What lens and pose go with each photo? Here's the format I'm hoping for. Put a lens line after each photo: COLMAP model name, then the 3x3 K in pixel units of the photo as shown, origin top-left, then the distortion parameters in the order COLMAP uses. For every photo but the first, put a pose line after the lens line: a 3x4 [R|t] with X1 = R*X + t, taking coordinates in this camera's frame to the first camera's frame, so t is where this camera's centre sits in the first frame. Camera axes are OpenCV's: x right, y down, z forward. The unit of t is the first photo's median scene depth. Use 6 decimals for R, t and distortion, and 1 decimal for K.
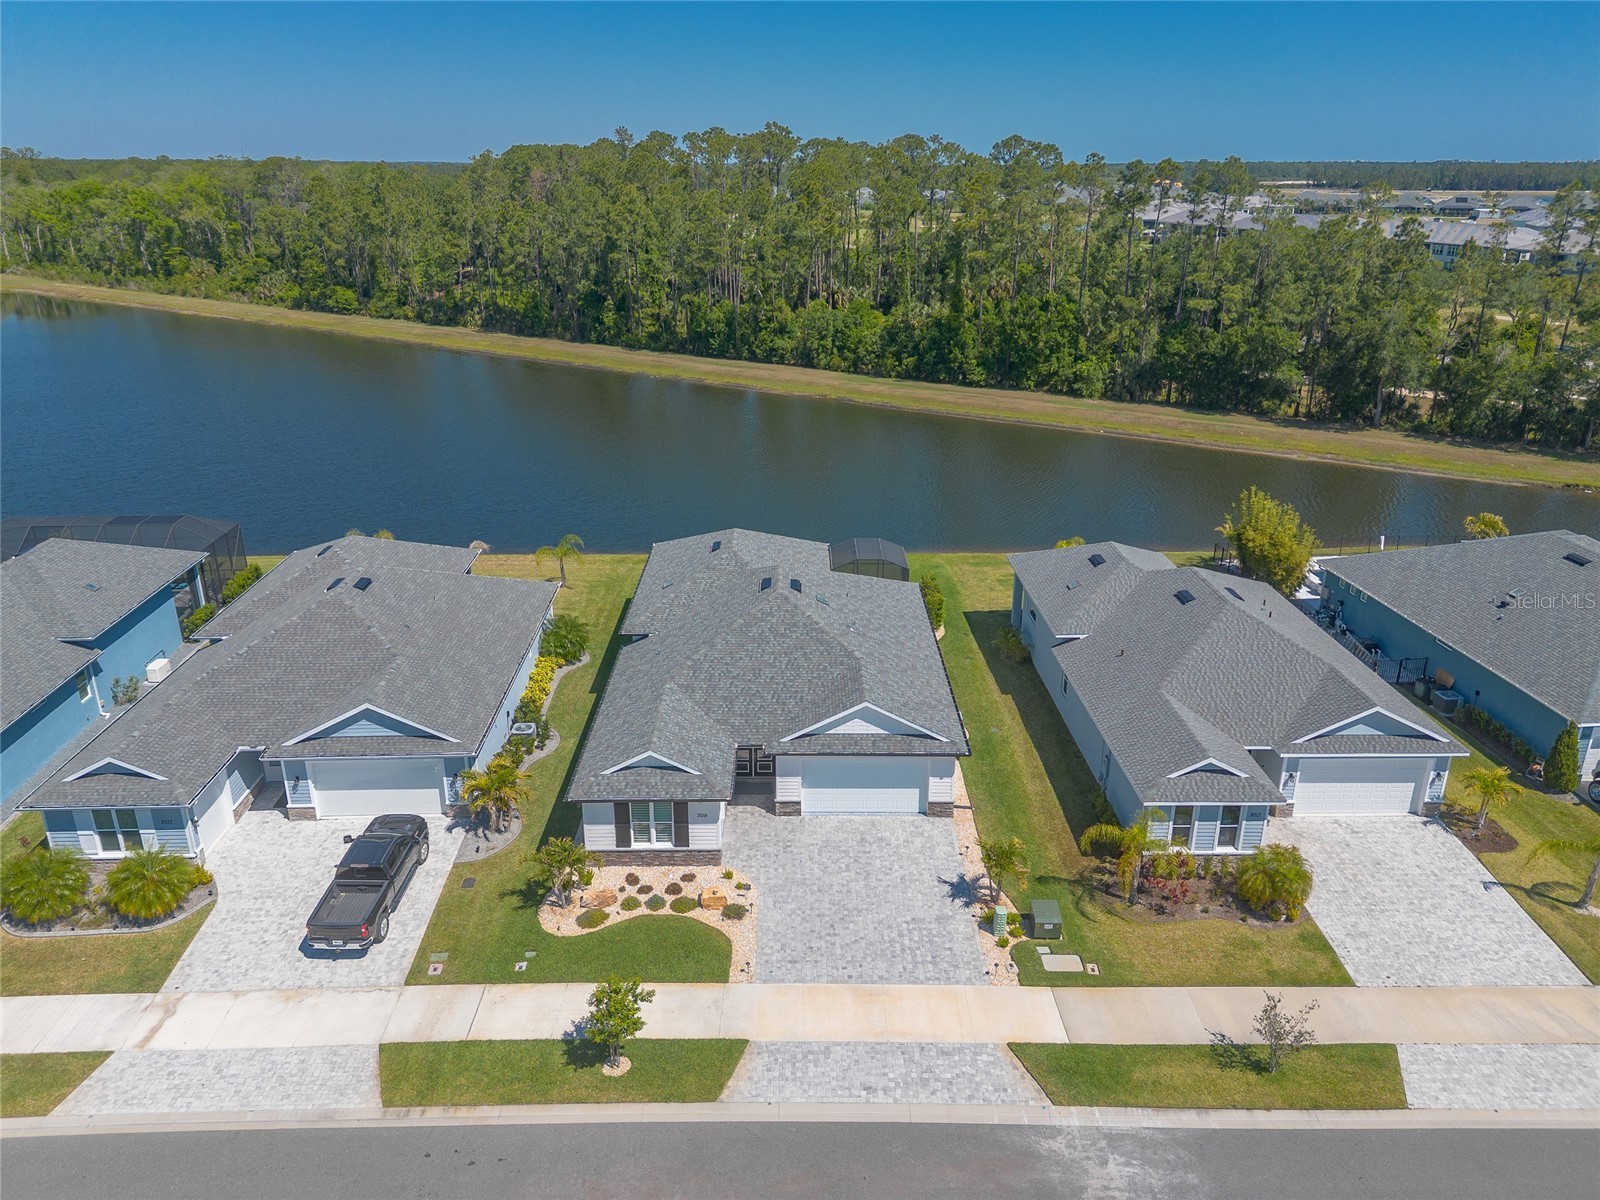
lens RADIAL K [[1127.0, 0, 797.8], [0, 1127.0, 601.1], [0, 0, 1]] dist [0.082120, -0.088014]
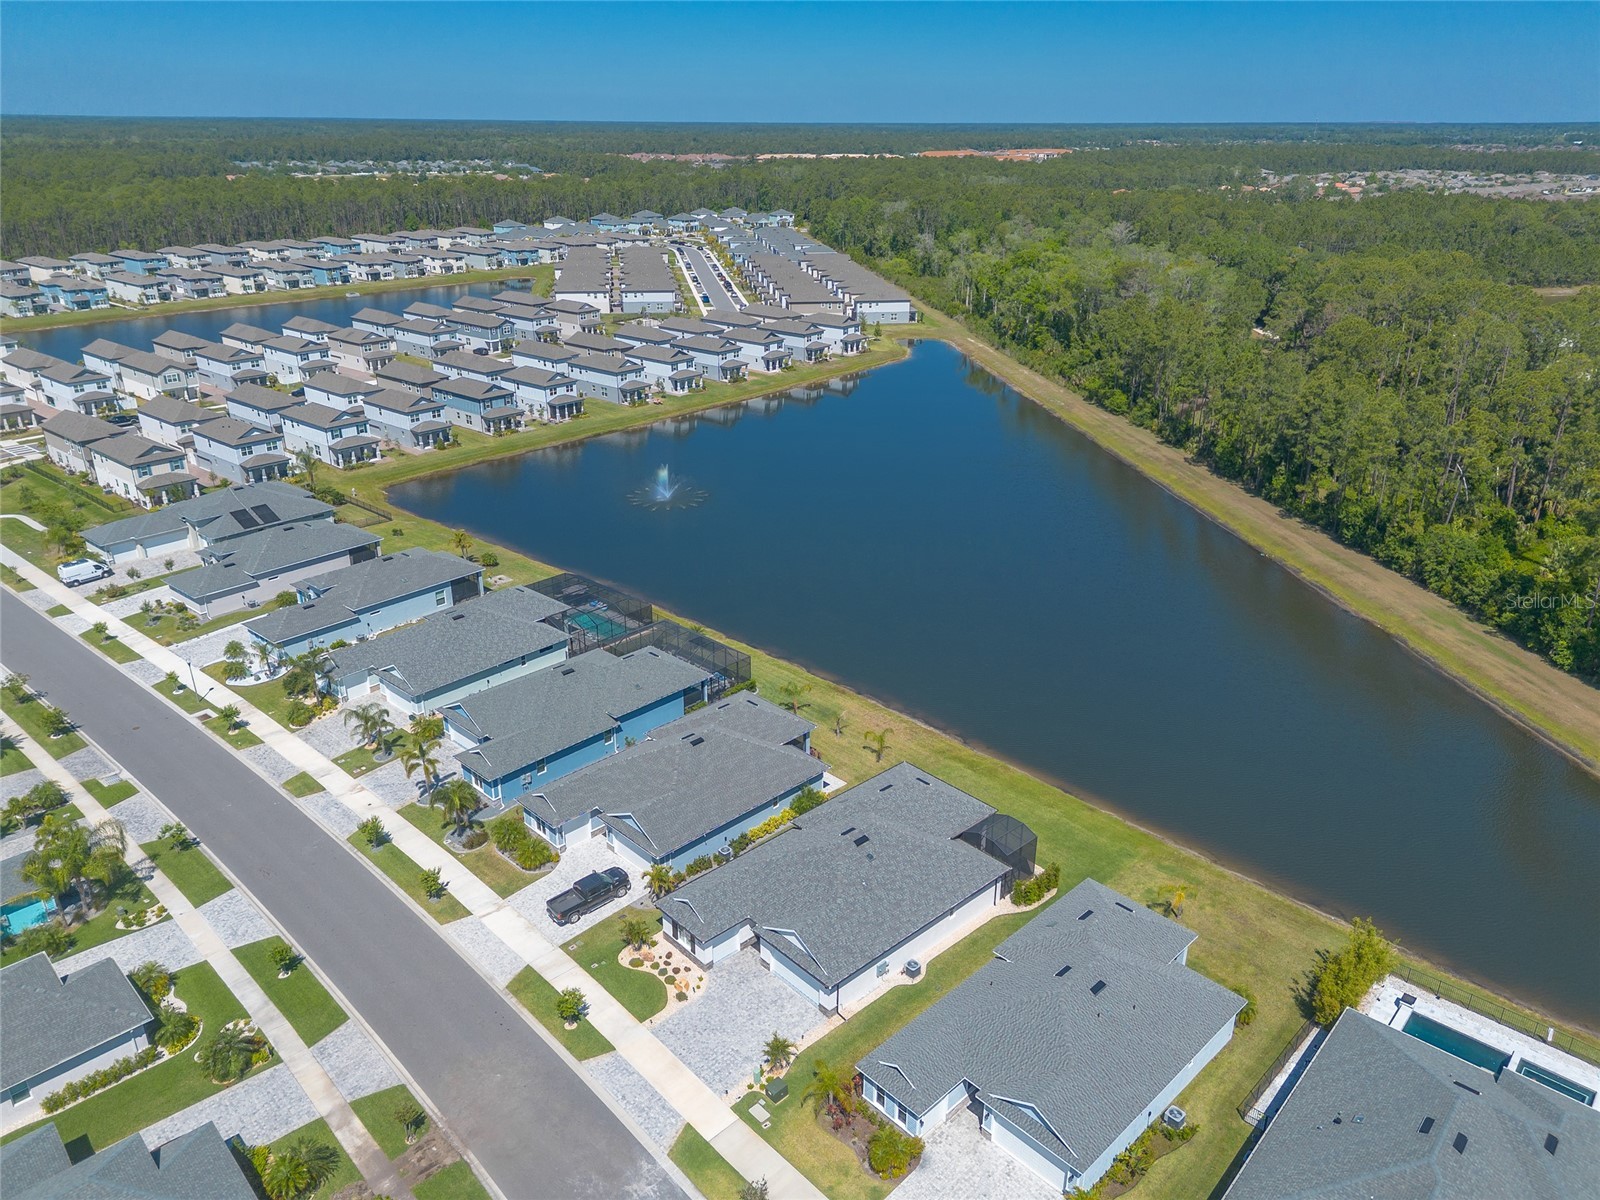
lens RADIAL K [[1127.0, 0, 797.8], [0, 1127.0, 601.1], [0, 0, 1]] dist [0.082120, -0.088014]
pose [[0.674963, 0.286771, -0.679843, 1.084612], [-0.265846, 0.954017, 0.138486, -0.625897], [0.688295, 0.087260, 0.720163, -0.303166]]
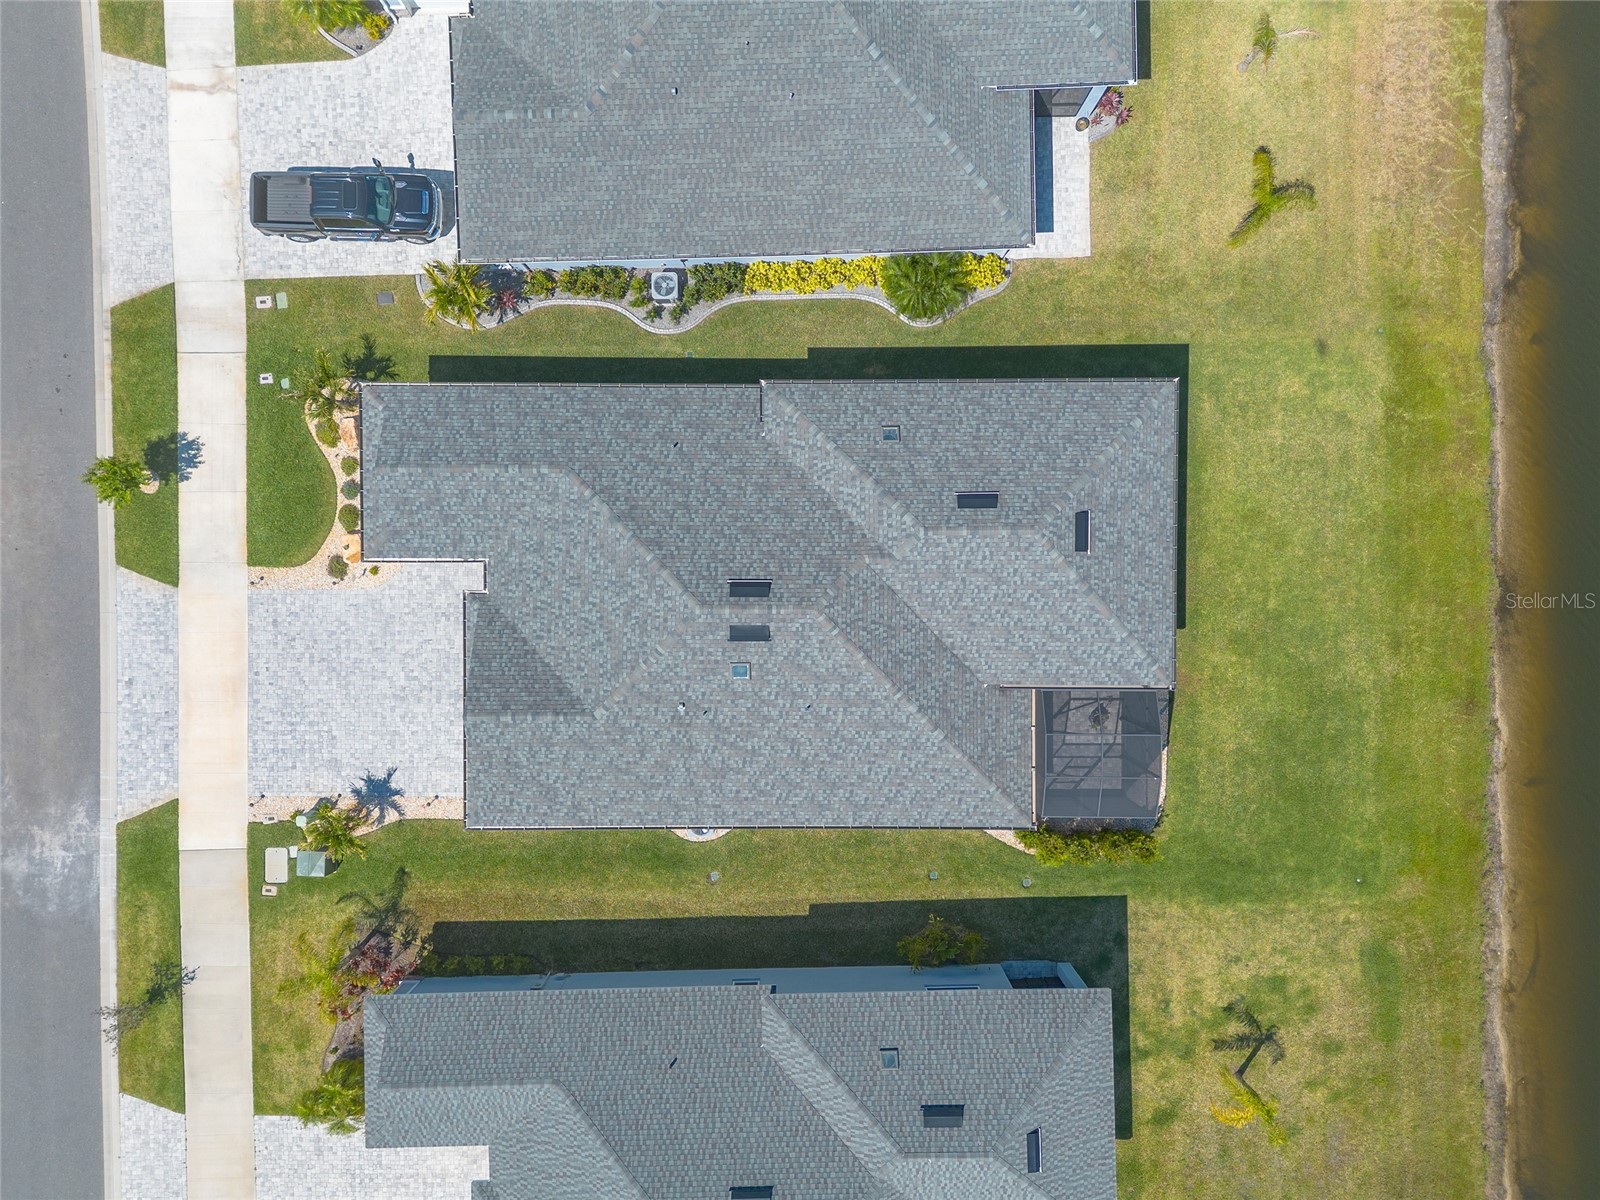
lens RADIAL K [[1127.0, 0, 797.8], [0, 1127.0, 601.1], [0, 0, 1]] dist [0.082120, -0.088014]
pose [[-0.002139, 0.999892, 0.014555, -0.036092], [-0.358409, -0.014355, 0.933454, -0.757059], [0.933562, -0.003221, 0.358401, 0.901855]]
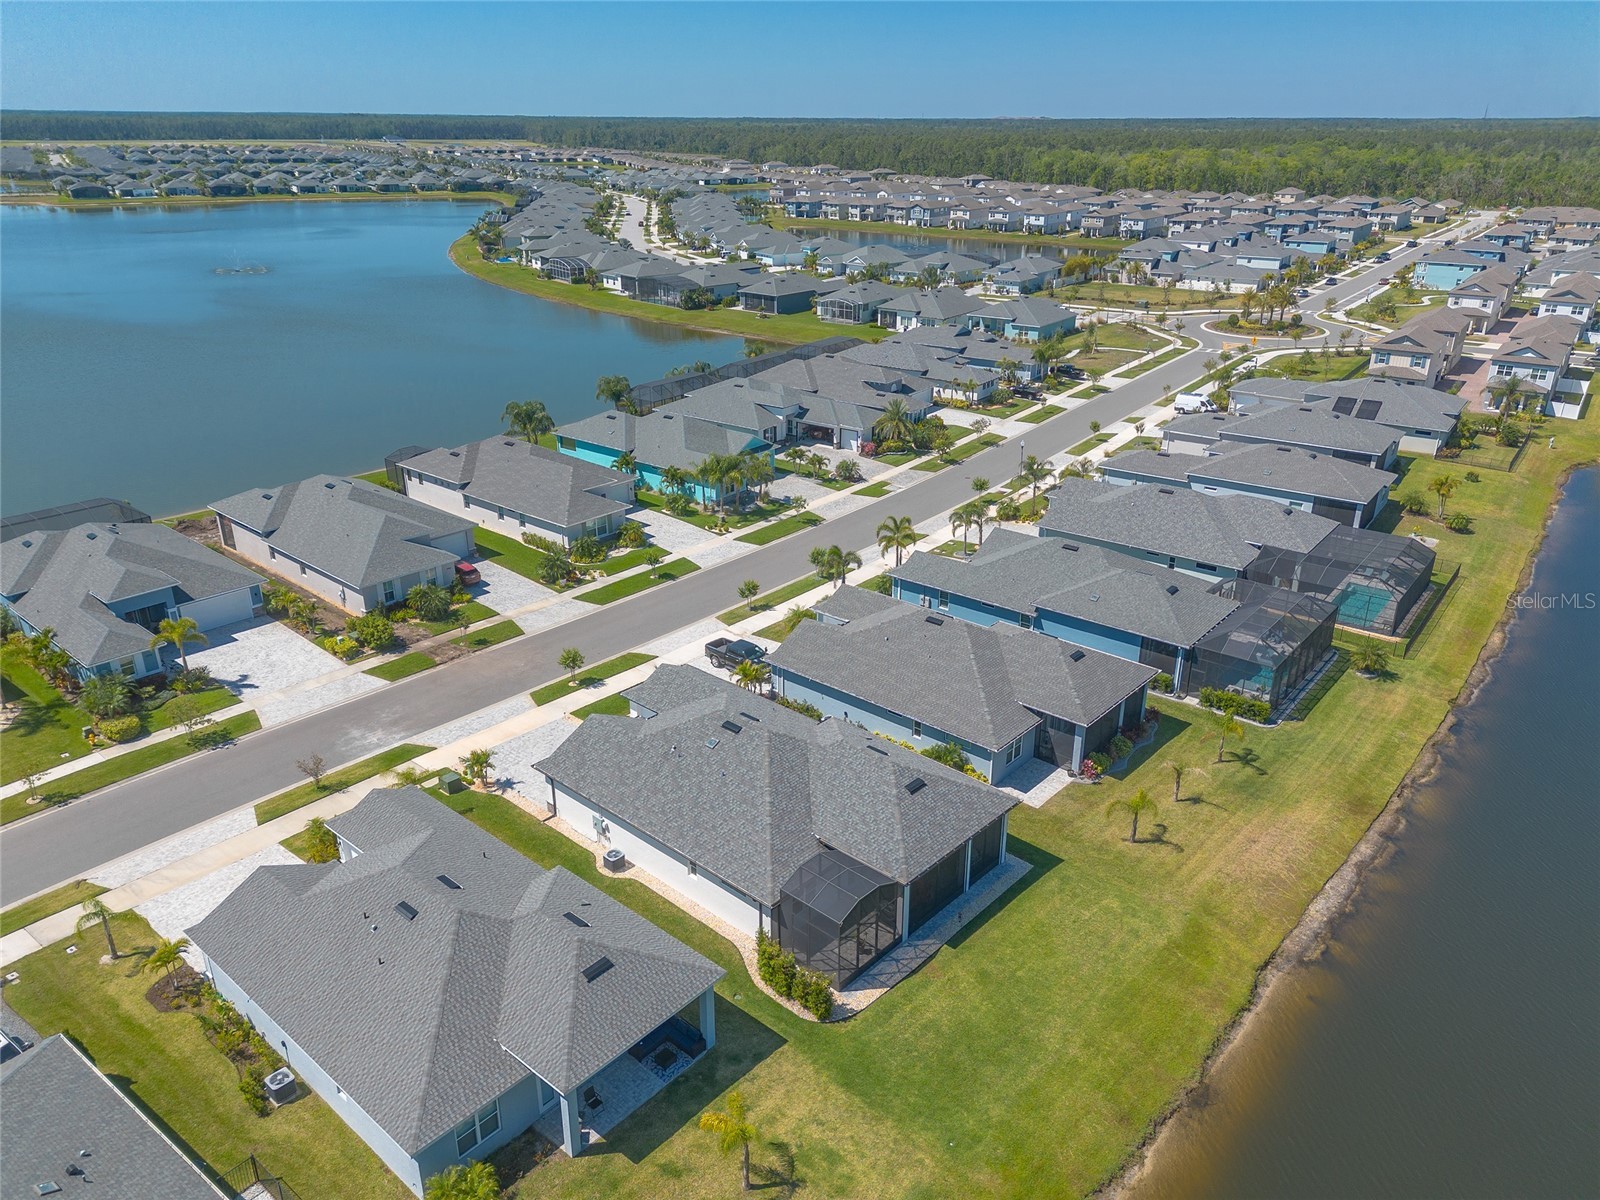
lens RADIAL K [[1138.4, 0, 812.9], [0, 1138.4, 602.5], [0, 0, 1]] dist [0.088993, -0.096092]
pose [[-0.670794, 0.282266, -0.685829, 0.863398], [-0.272526, 0.766232, 0.581909, -0.992756], [0.689757, 0.577247, -0.437059, 1.752439]]
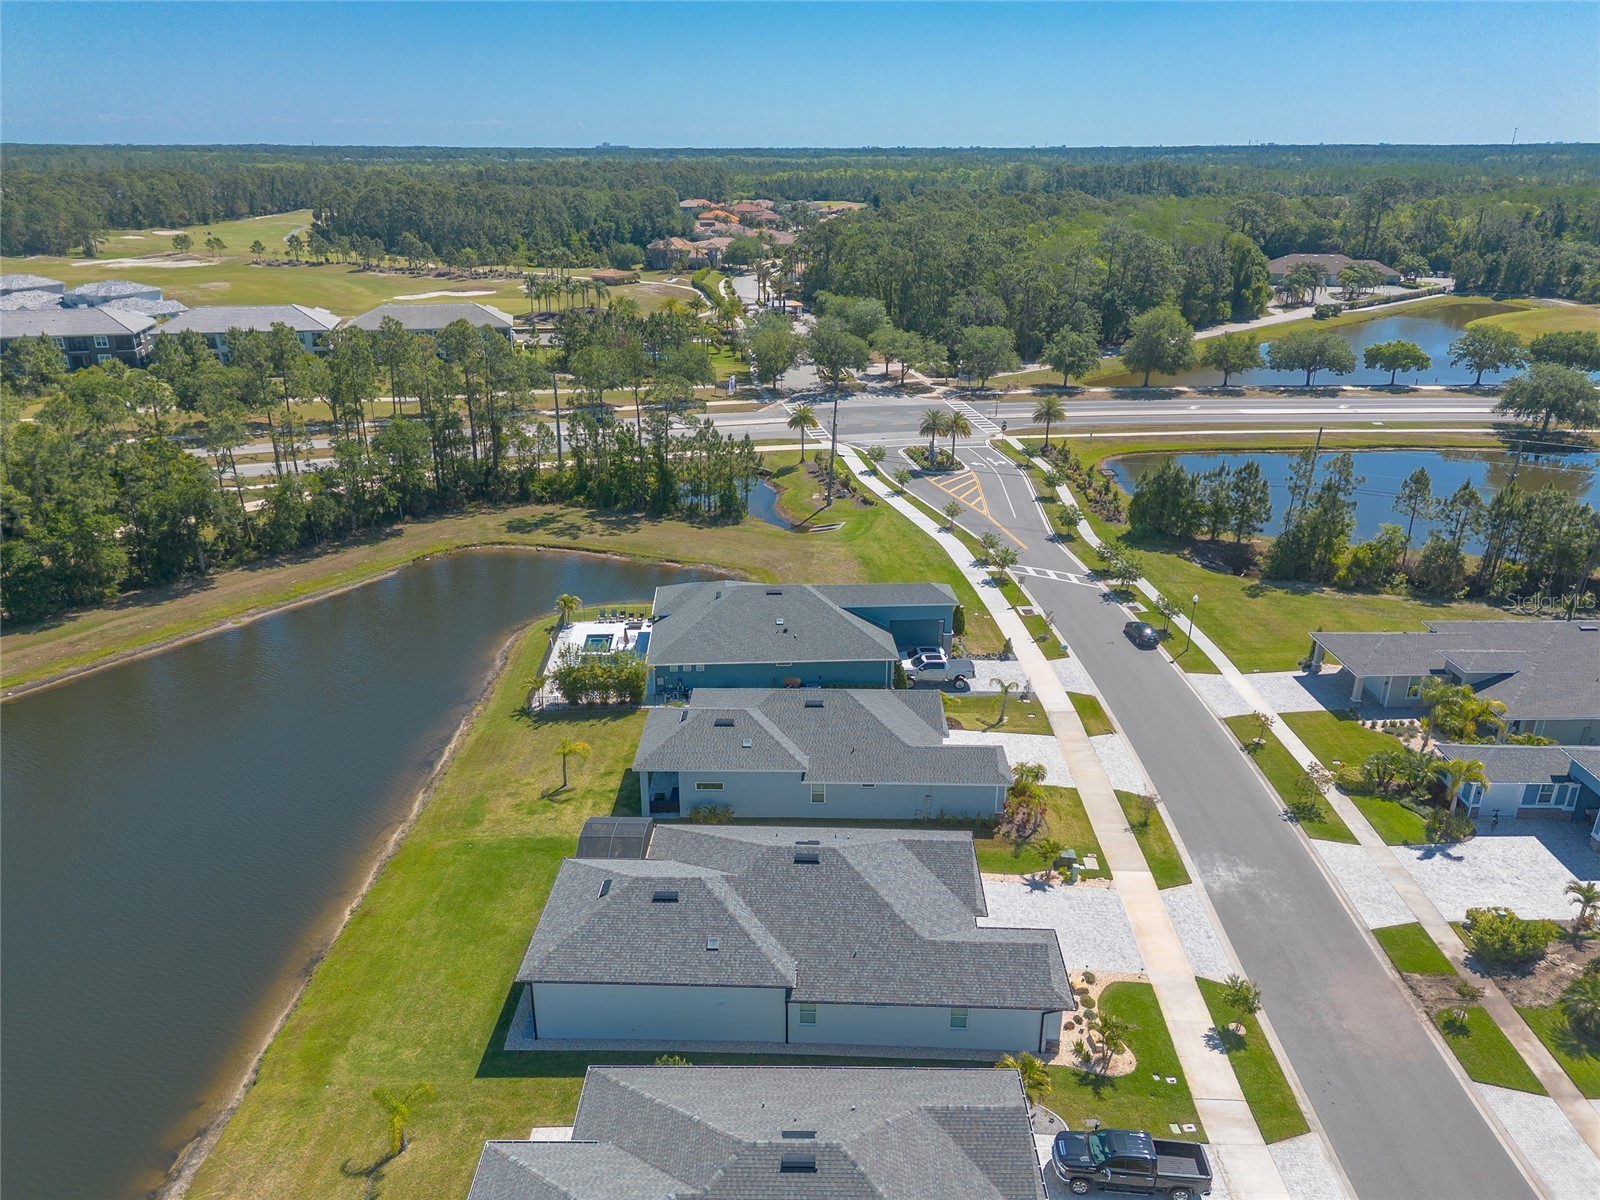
lens RADIAL K [[1127.0, 0, 797.8], [0, 1127.0, 601.1], [0, 0, 1]] dist [0.082120, -0.088014]
pose [[0.041150, -0.373325, 0.926787, -1.166283], [0.357964, 0.871508, 0.335164, -0.738229], [-0.932828, 0.317965, 0.169499, 0.834410]]
